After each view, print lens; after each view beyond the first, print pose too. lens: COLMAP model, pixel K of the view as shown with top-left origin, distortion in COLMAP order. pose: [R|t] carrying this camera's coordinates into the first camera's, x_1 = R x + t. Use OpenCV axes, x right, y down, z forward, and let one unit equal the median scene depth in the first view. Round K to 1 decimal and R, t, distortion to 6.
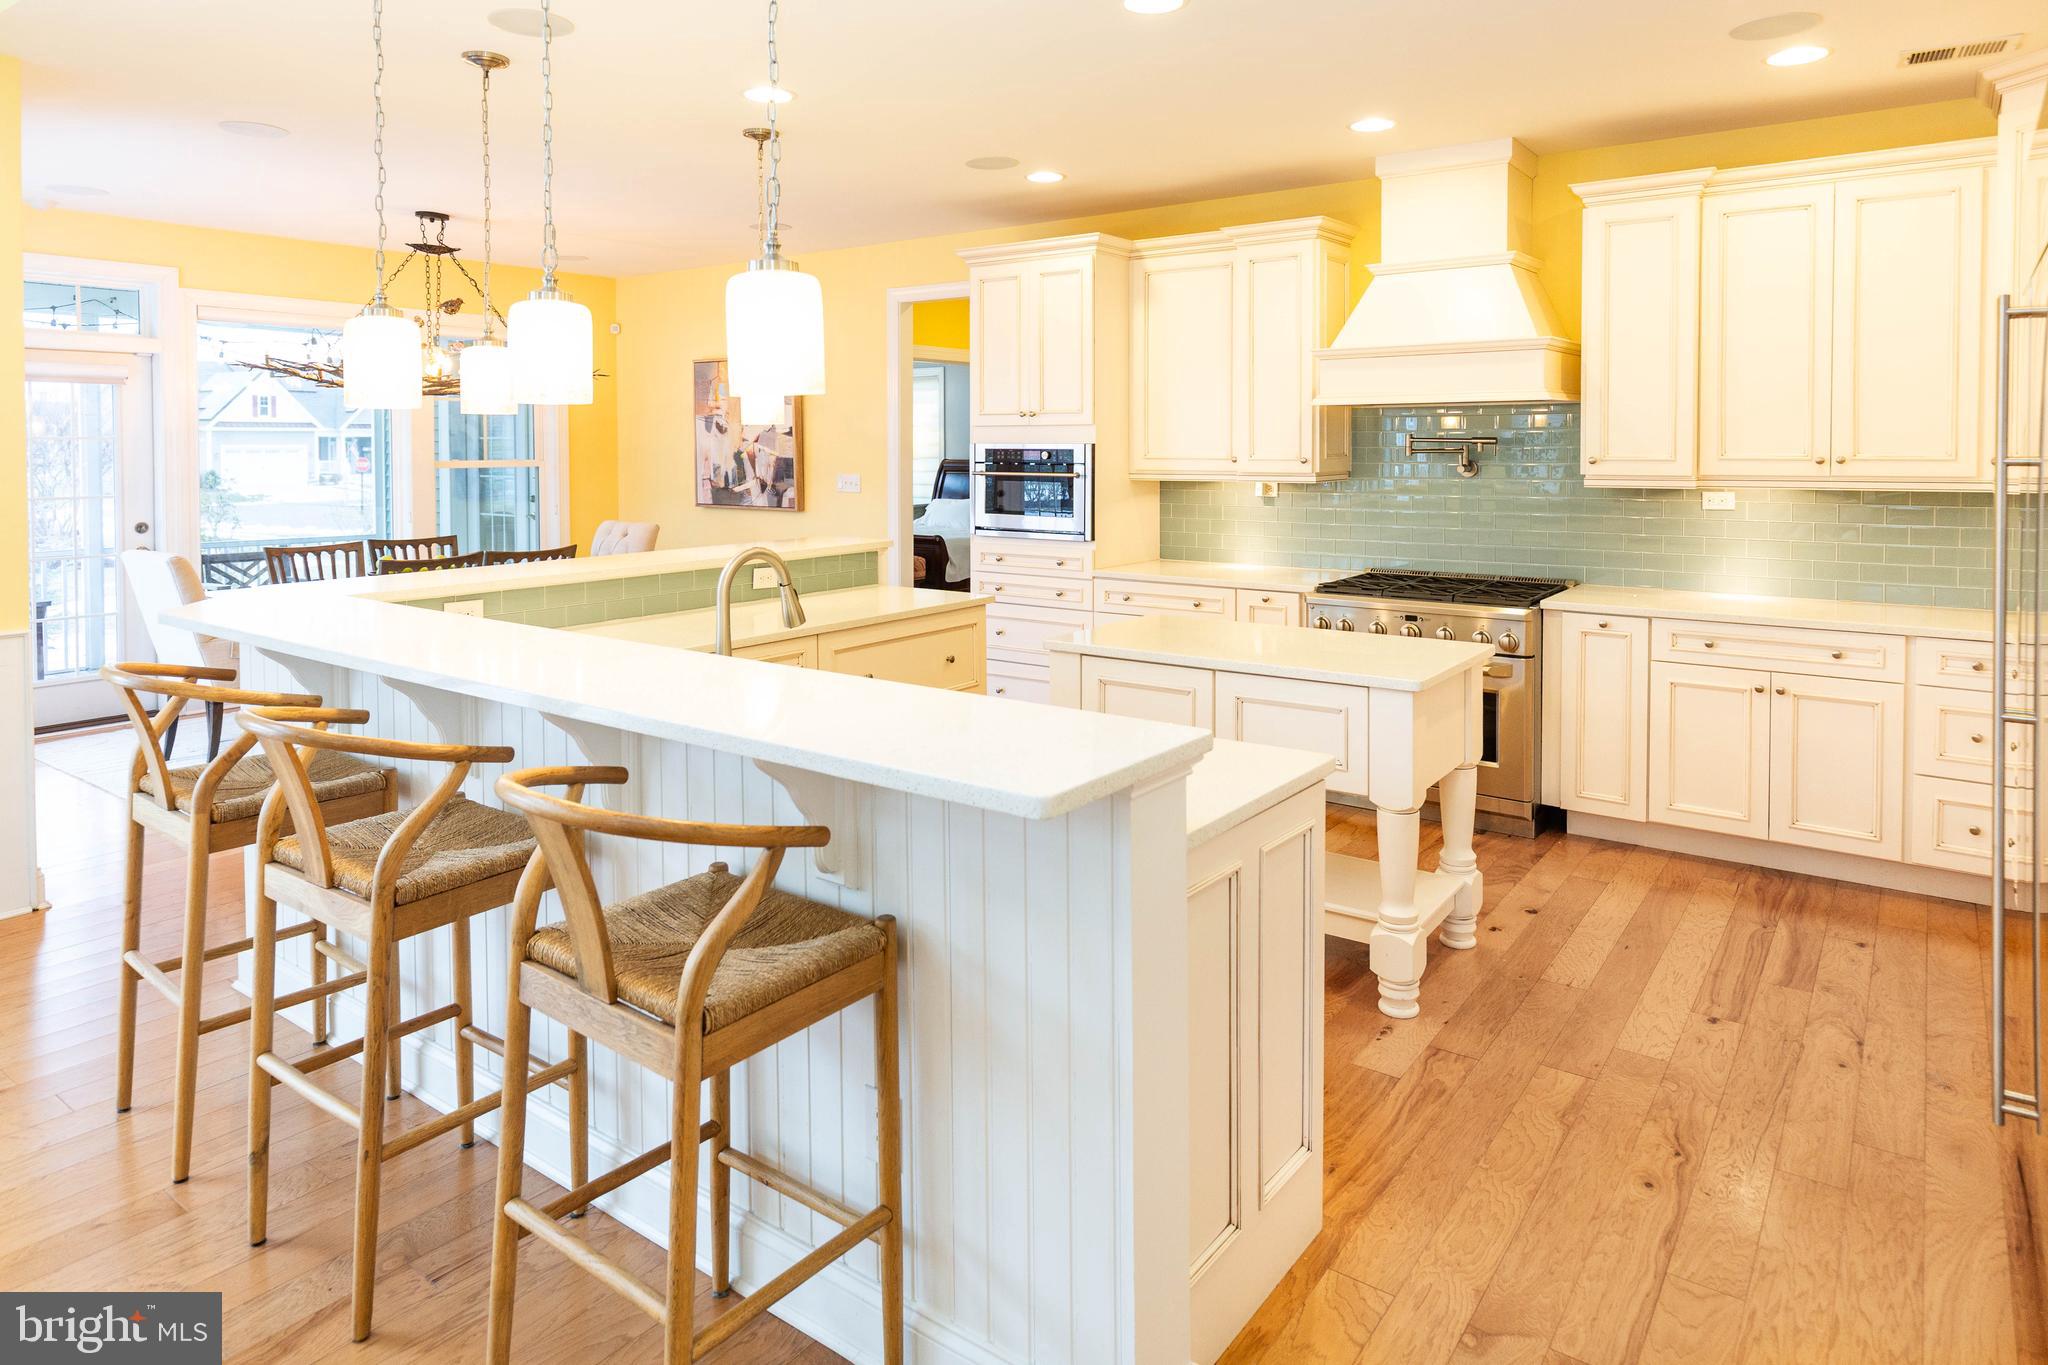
lens RADIAL K [[1222.7, 0, 1026.3], [0, 1222.7, 479.5], [0, 0, 1]] dist [0.018916, 0.000249]
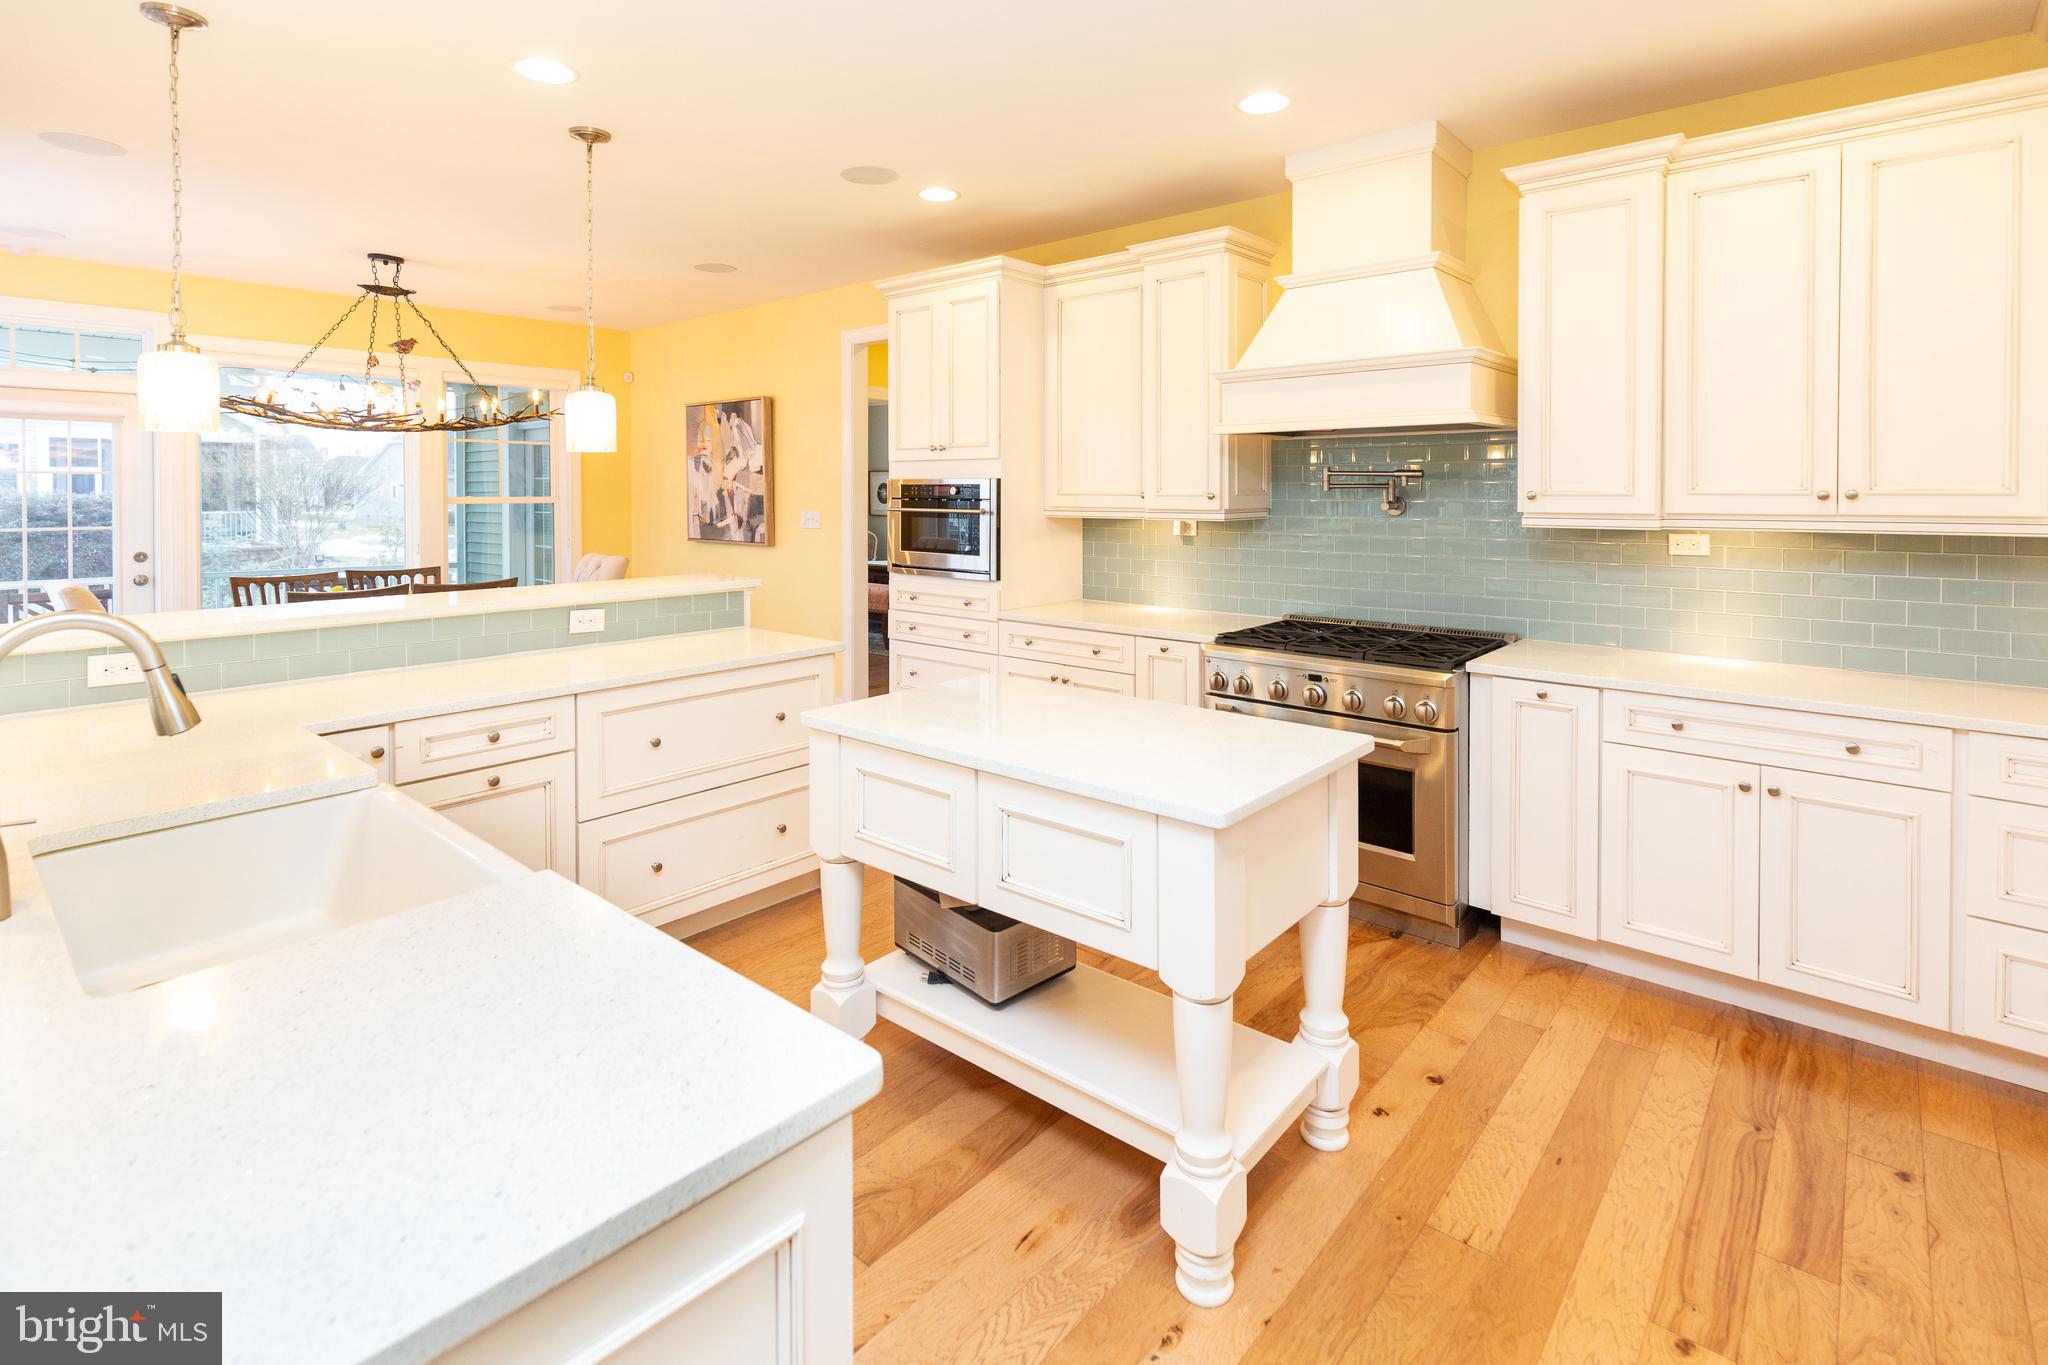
lens RADIAL K [[979.6, 0, 1025.9], [0, 979.6, 504.5], [0, 0, 1]] dist [0.011374, -0.000009]
pose [[0.996771, 0.005315, -0.080127, 0.147016], [-0.006614, 0.999851, -0.015956, 0.003235], [0.080030, 0.016434, 0.996657, 0.260877]]
